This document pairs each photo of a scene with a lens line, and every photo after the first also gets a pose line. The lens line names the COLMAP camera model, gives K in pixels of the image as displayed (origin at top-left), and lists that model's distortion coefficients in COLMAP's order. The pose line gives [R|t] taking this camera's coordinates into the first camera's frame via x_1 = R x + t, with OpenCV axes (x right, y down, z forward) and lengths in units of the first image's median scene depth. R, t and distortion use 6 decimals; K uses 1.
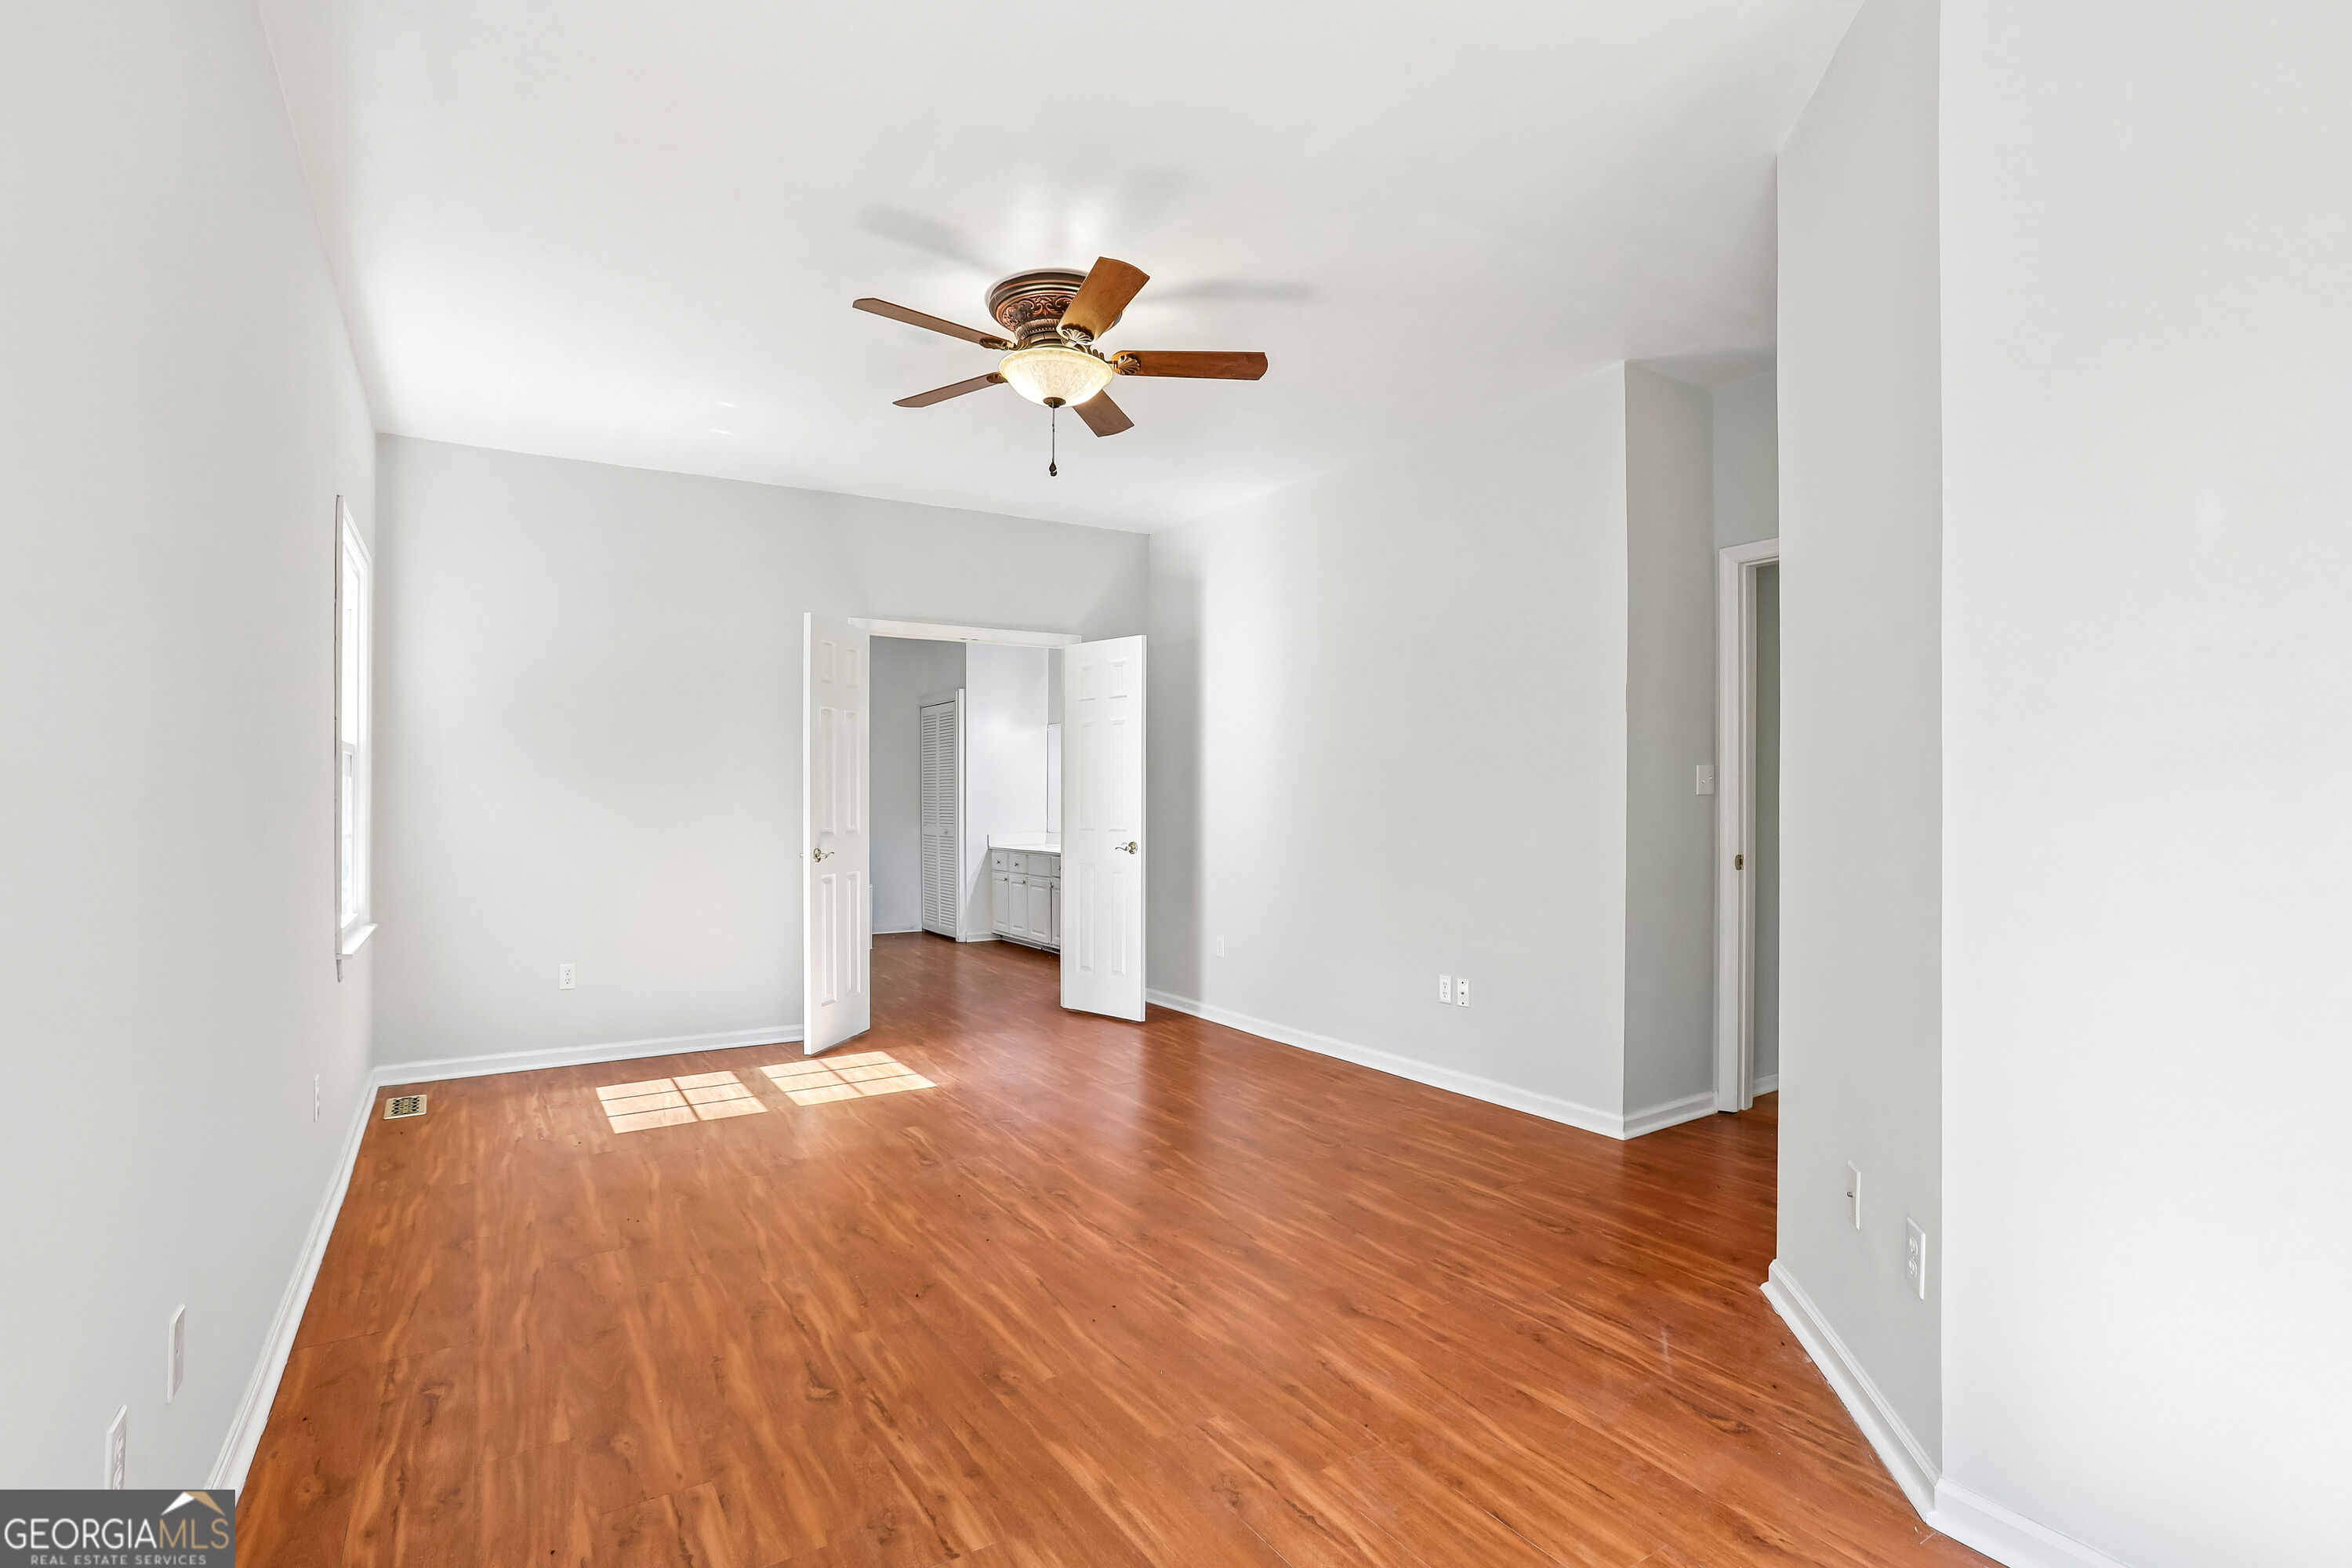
lens RADIAL K [[1140.2, 0, 1212.3], [0, 1140.2, 794.3], [0, 0, 1]] dist [-0.090917, 0.038595]
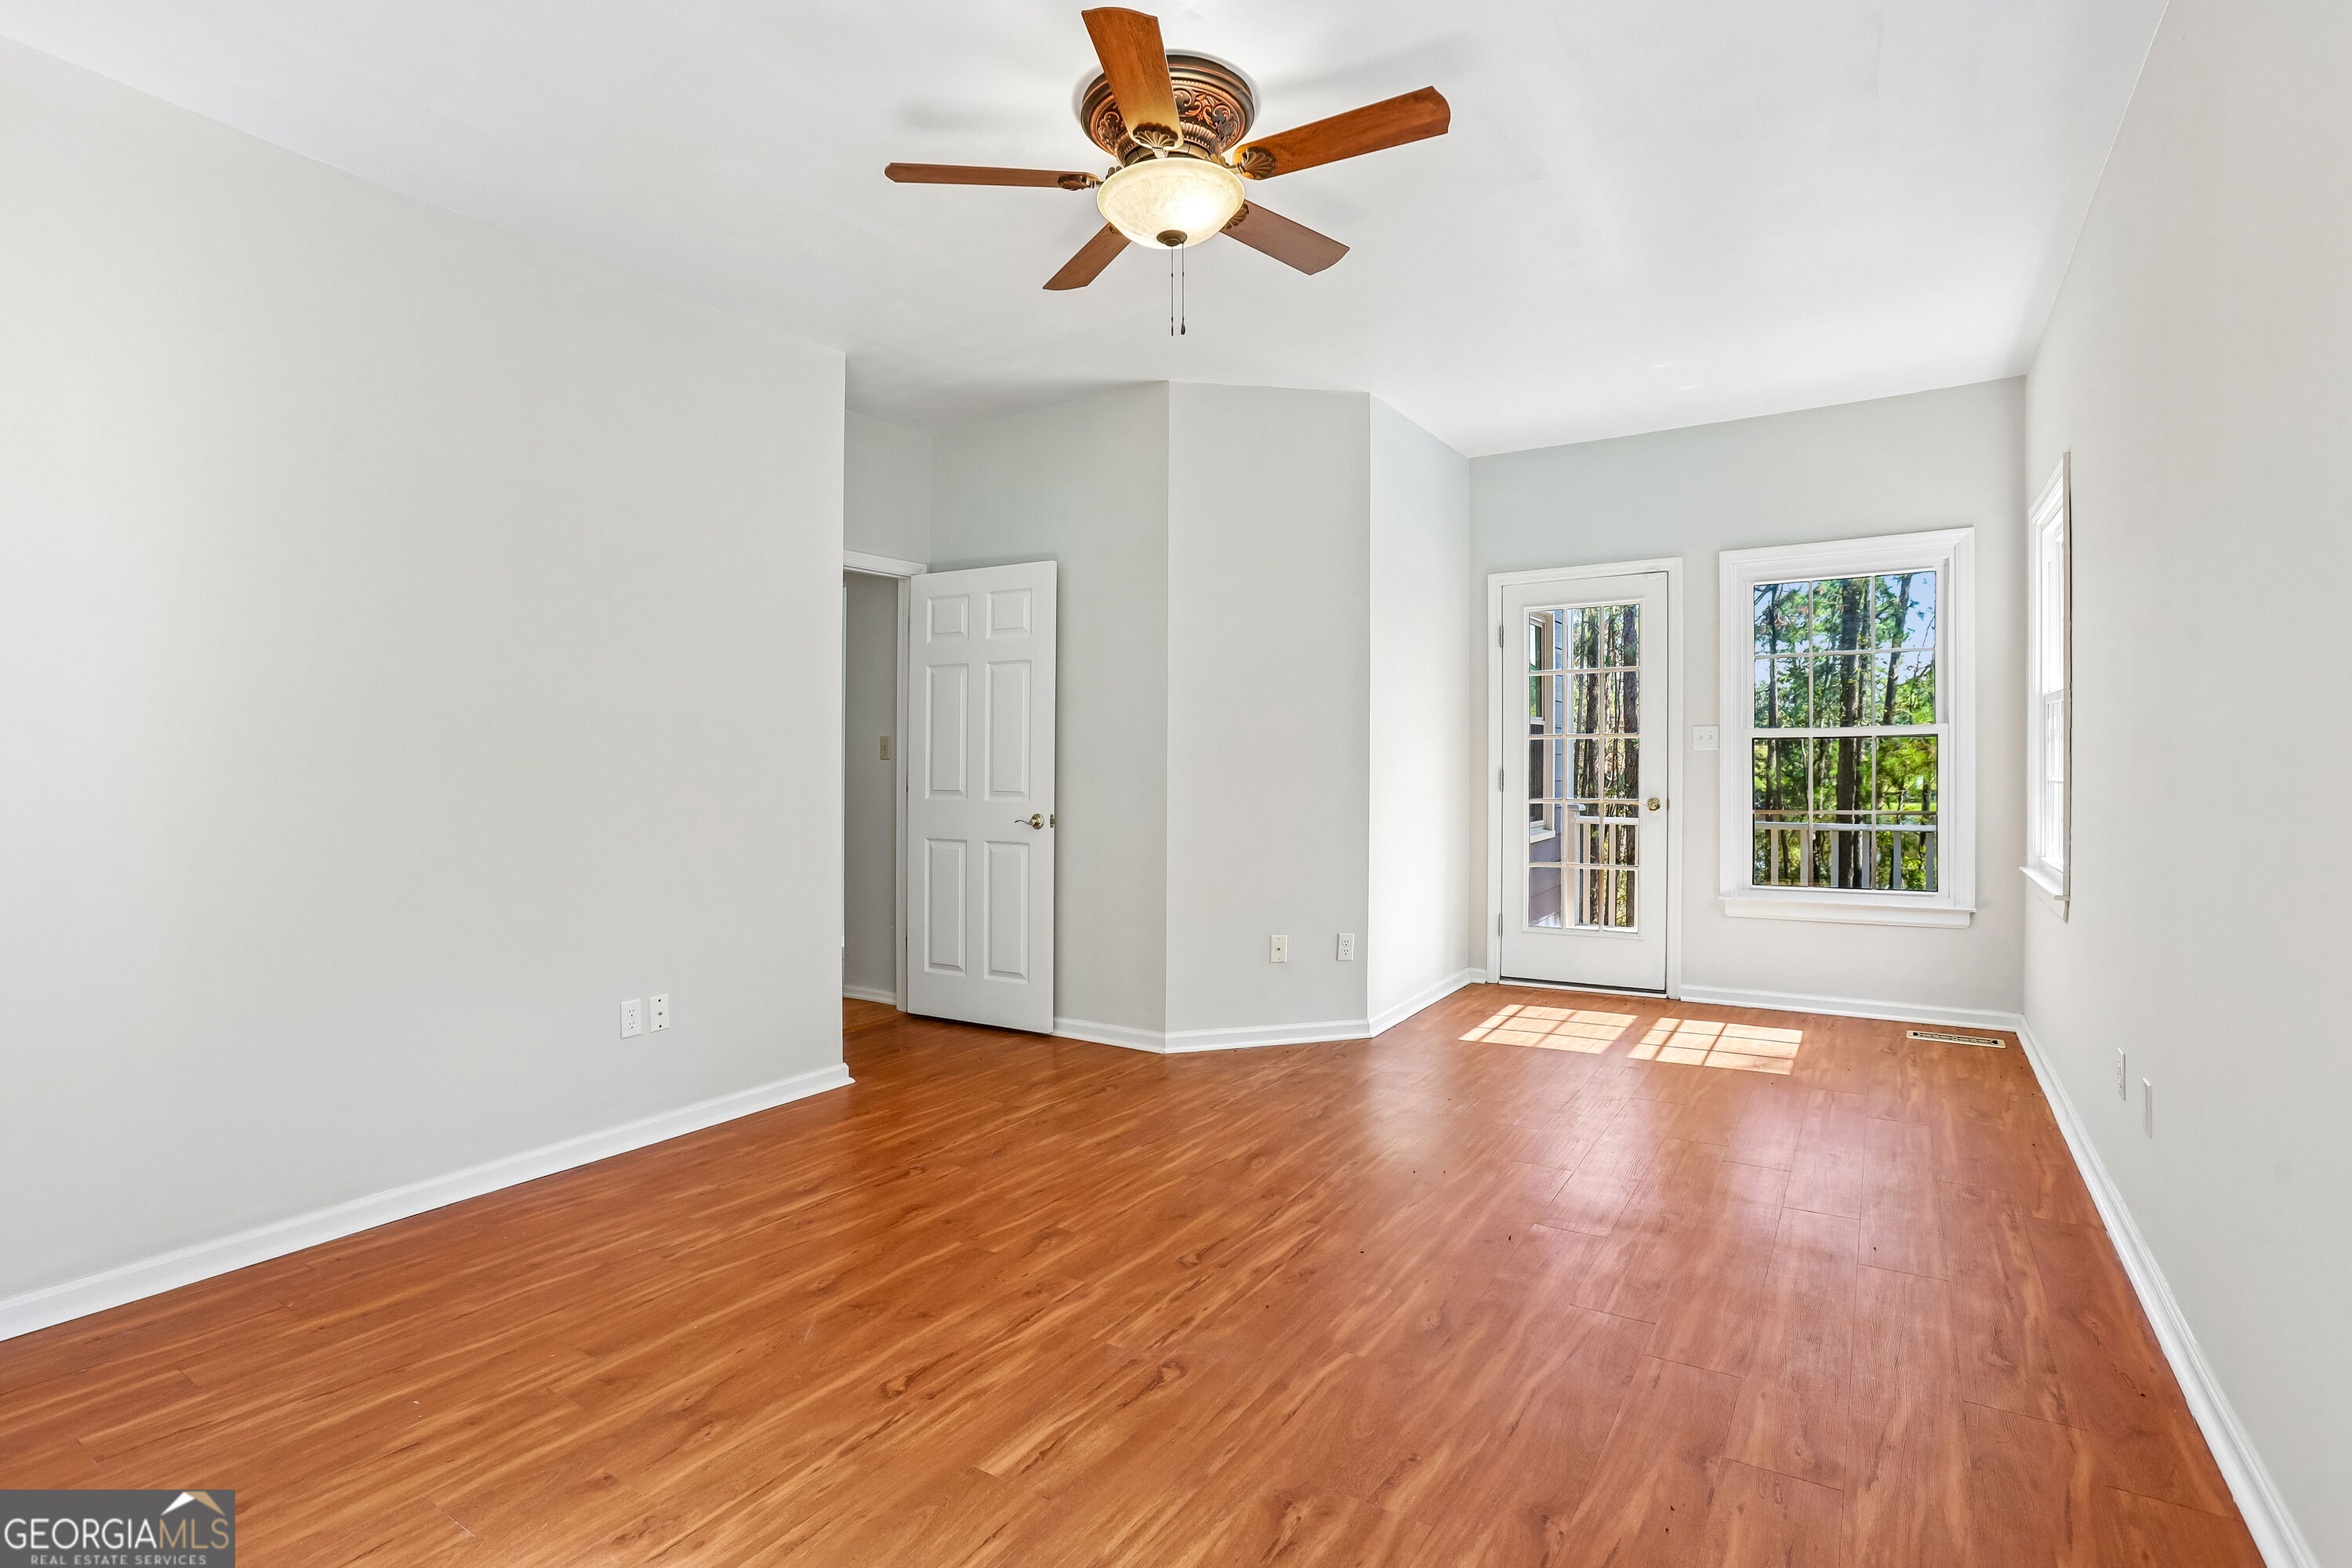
lens RADIAL K [[1128.5, 0, 1180.2], [0, 1128.5, 733.4], [0, 0, 1]] dist [-0.072120, 0.031729]
pose [[-0.395021, 0.030465, 0.918167, -0.883665], [0.008993, 0.999530, -0.029296, 0.012940], [-0.918628, -0.003316, -0.395110, 1.362111]]
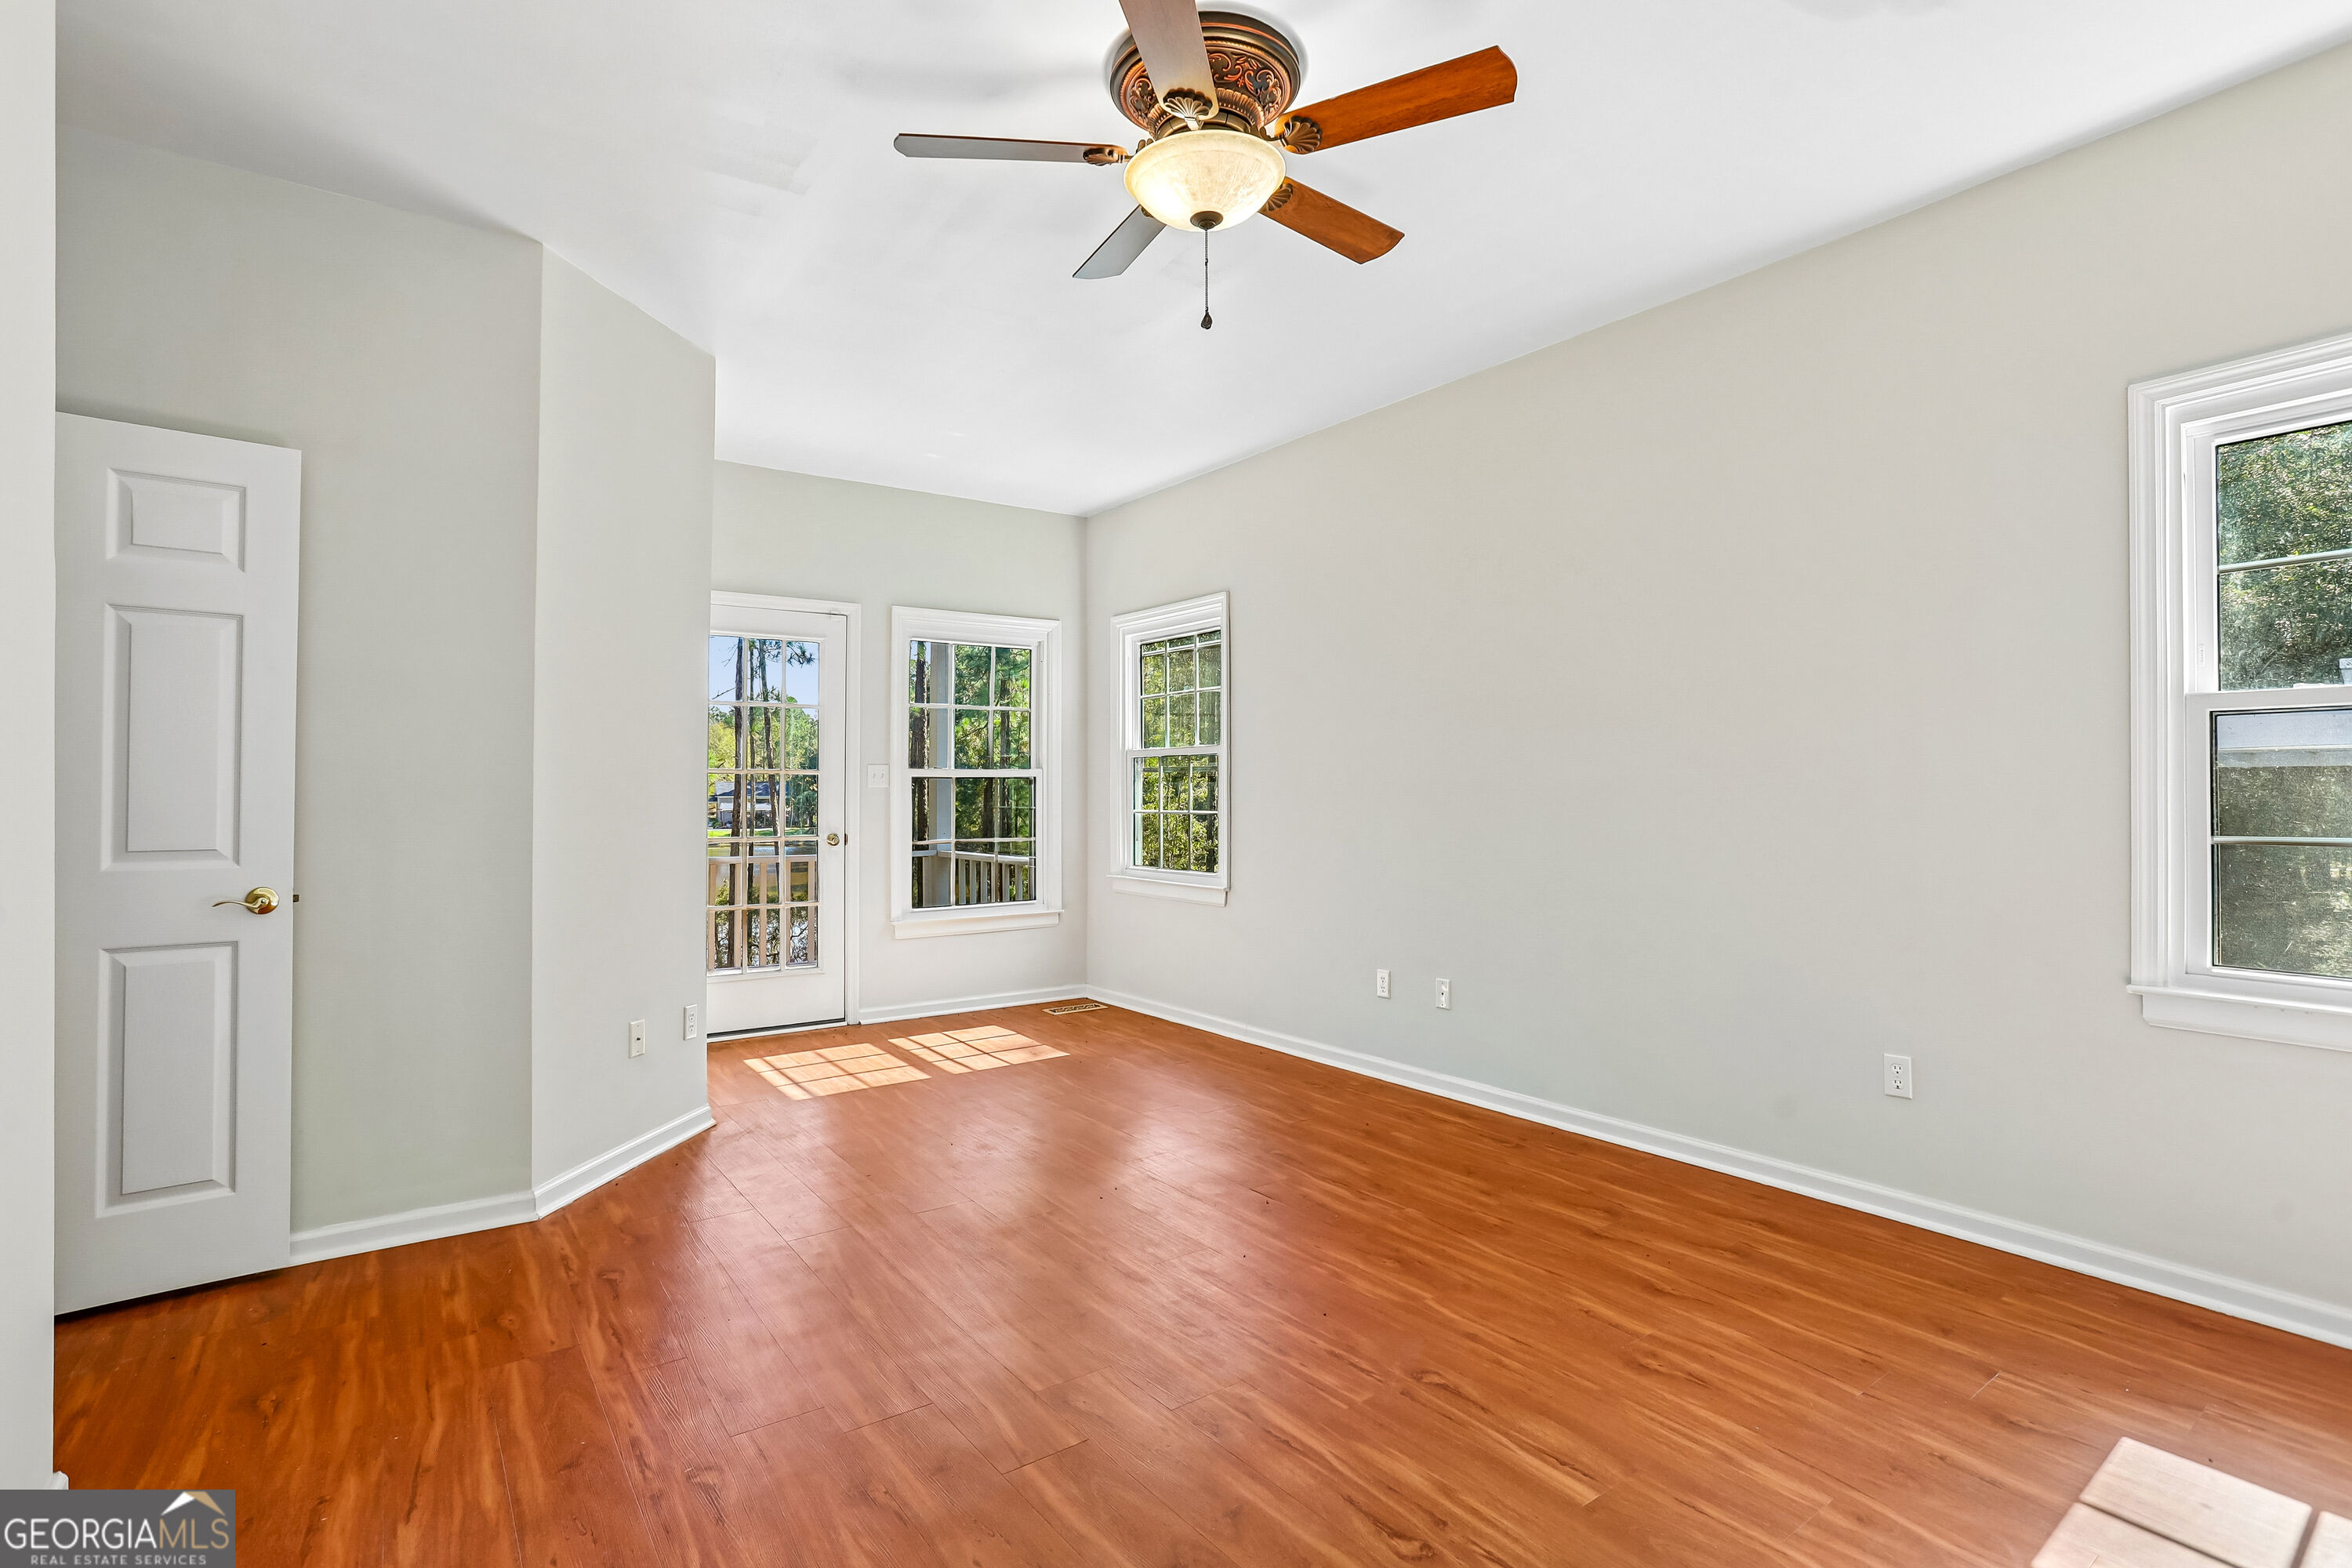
lens RADIAL K [[1112.9, 0, 1167.3], [0, 1112.9, 787.9], [0, 0, 1]] dist [-0.063256, 0.028906]
pose [[-0.999643, 0.009238, -0.025086, -0.107744], [0.009357, 0.999945, -0.004645, 0.009224], [0.025041, -0.004878, -0.999675, 1.770661]]
